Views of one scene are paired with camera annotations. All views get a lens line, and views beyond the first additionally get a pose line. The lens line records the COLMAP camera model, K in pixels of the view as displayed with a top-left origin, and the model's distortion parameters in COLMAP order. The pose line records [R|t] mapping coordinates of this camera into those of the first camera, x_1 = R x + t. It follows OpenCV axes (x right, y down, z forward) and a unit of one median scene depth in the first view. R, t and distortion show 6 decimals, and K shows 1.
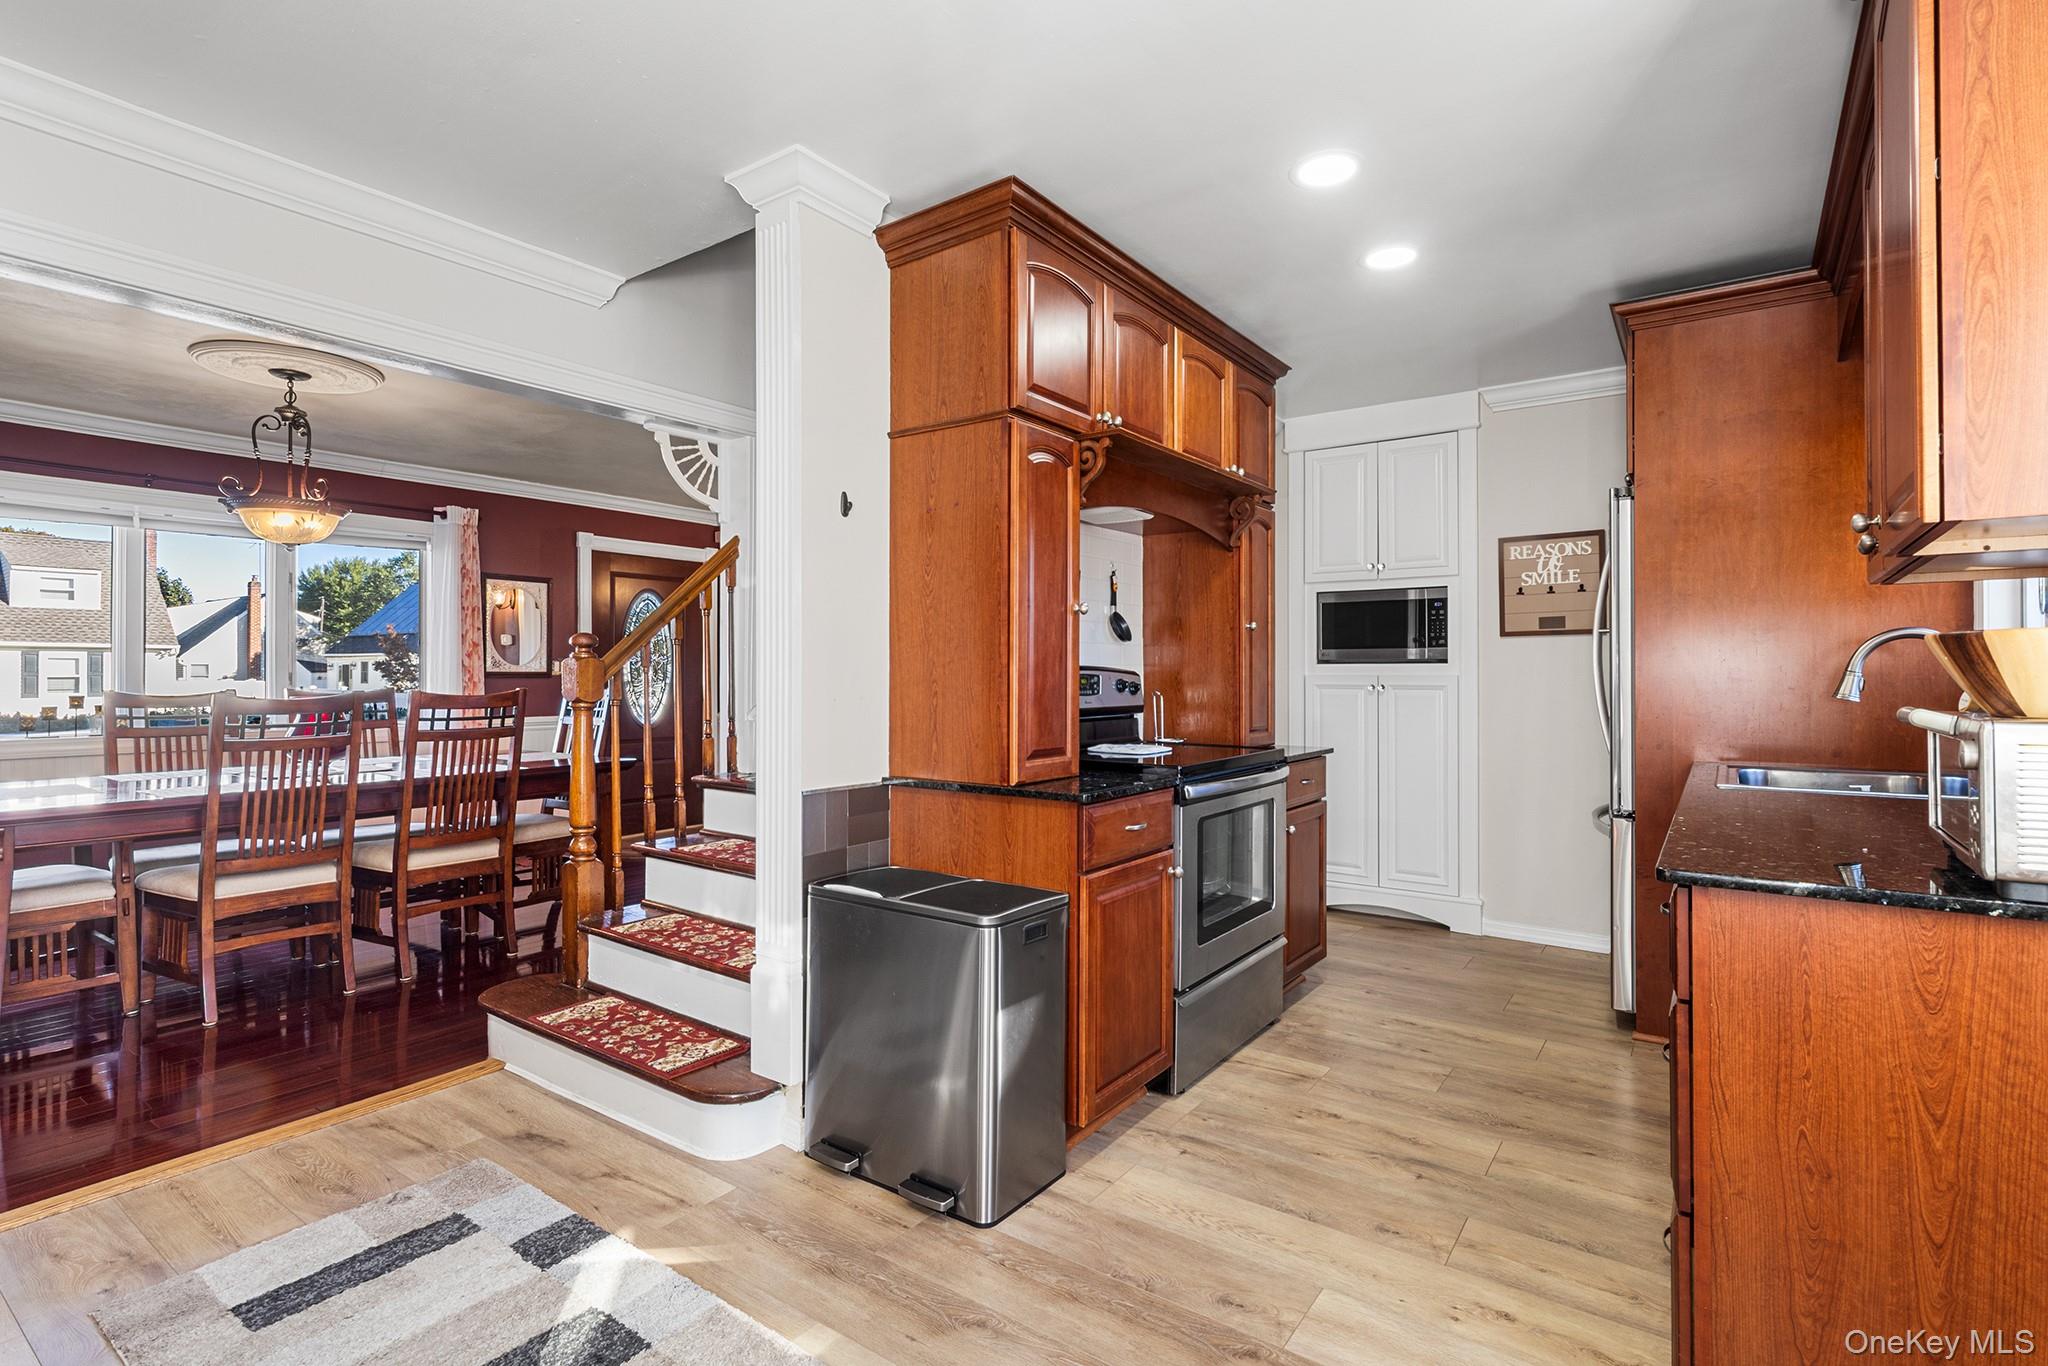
lens RADIAL K [[973.0, 0, 1051.7], [0, 973.0, 664.4], [0, 0, 1]] dist [-0.000244, 0.001038]
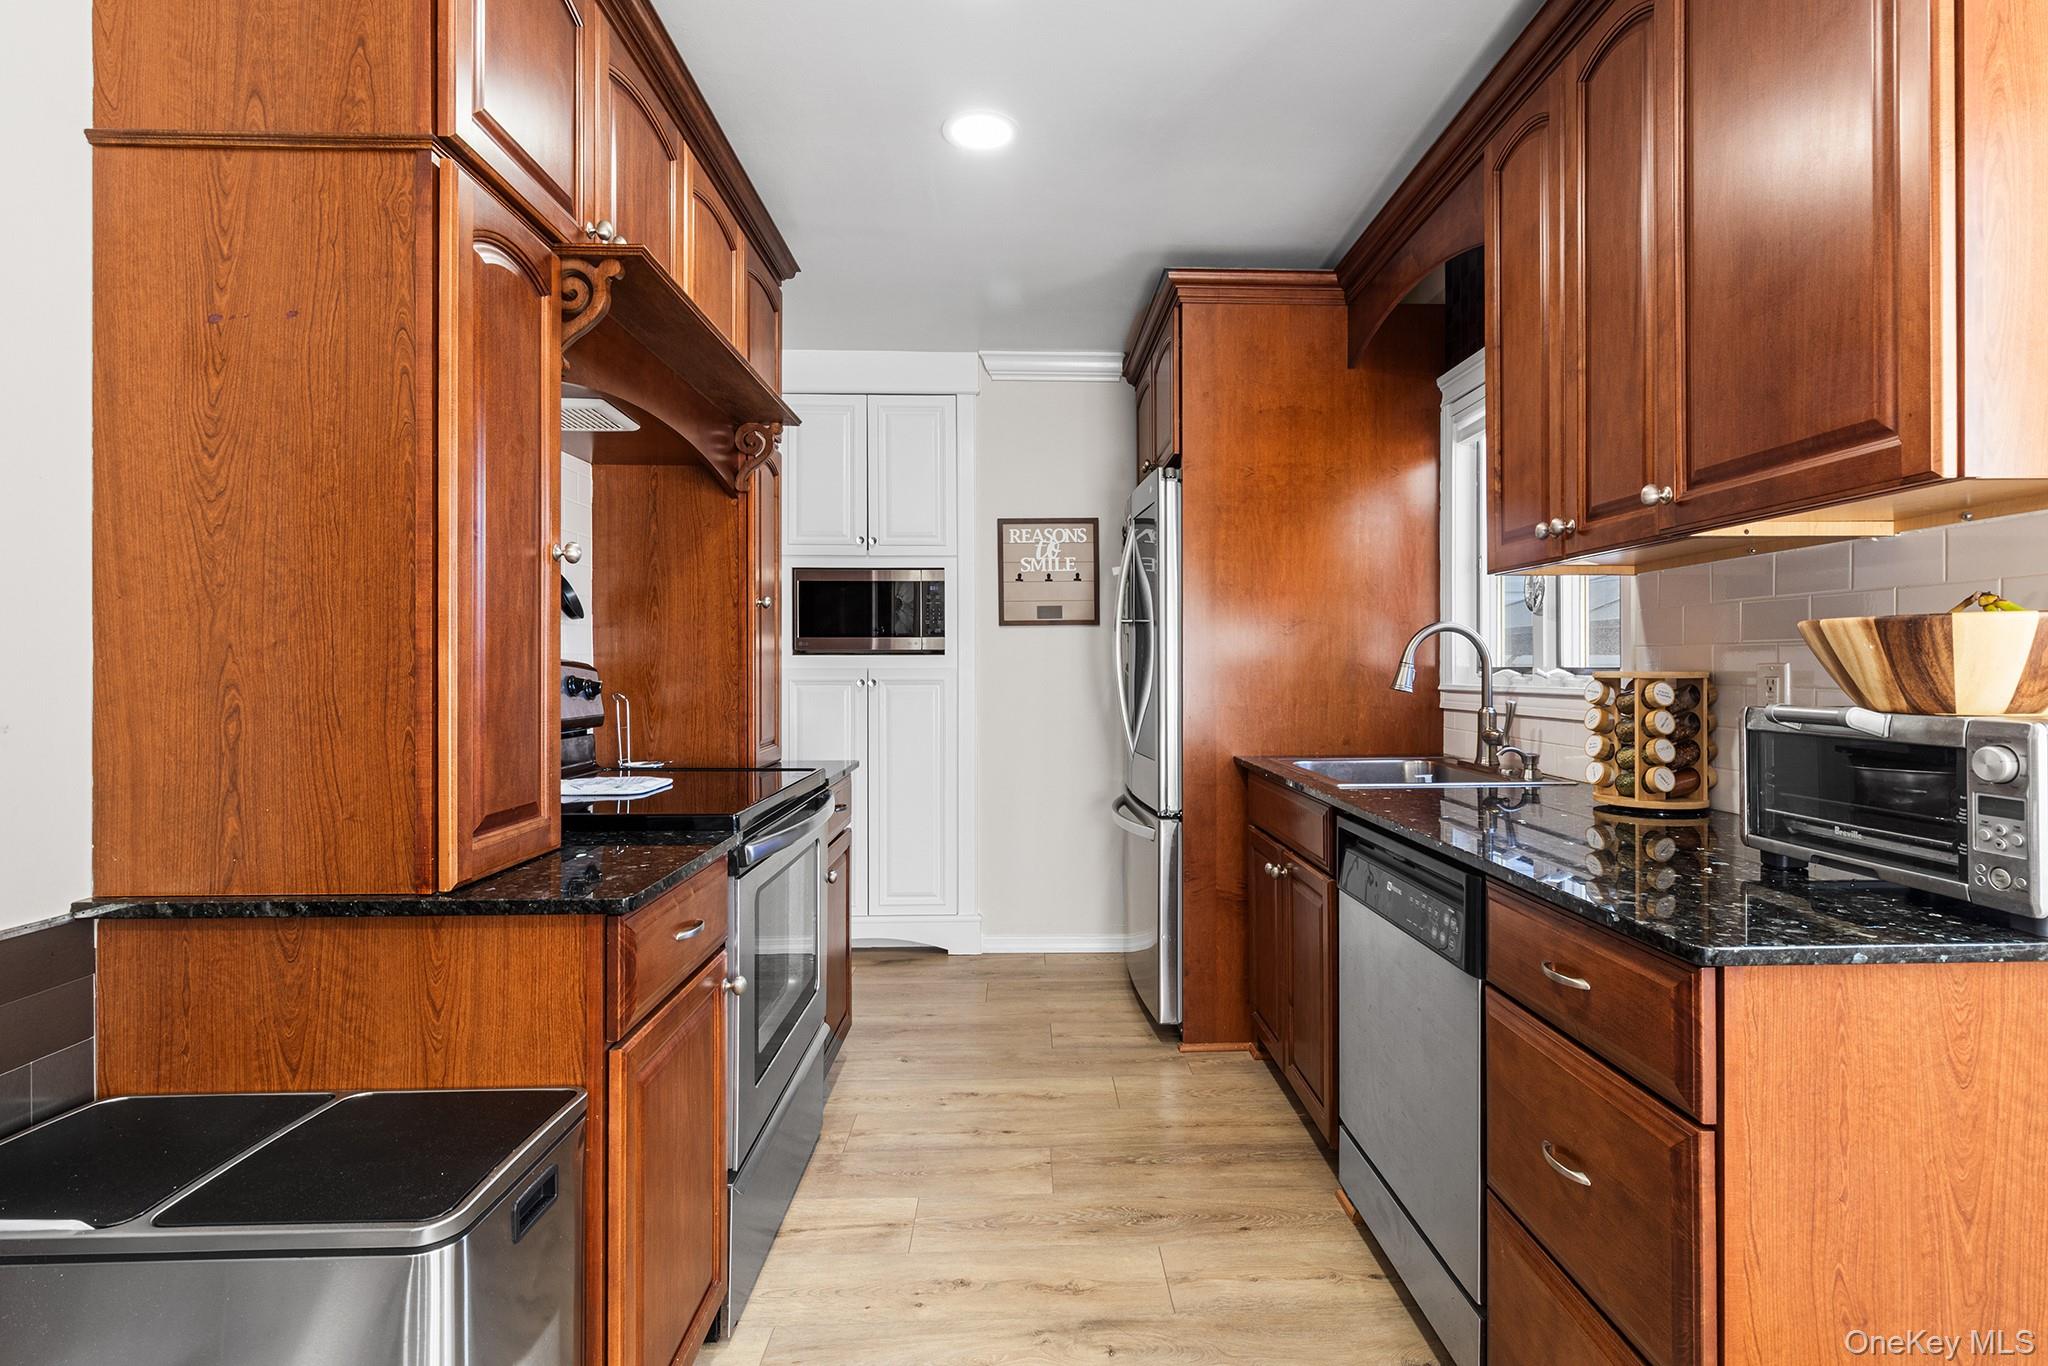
lens RADIAL K [[973.0, 0, 1051.7], [0, 973.0, 664.4], [0, 0, 1]] dist [-0.000244, 0.001038]
pose [[0.799327, -0.001318, 0.600896, -0.084021], [-0.003092, 0.999975, 0.006307, 0.002986], [-0.600889, -0.006899, 0.799303, 0.378894]]
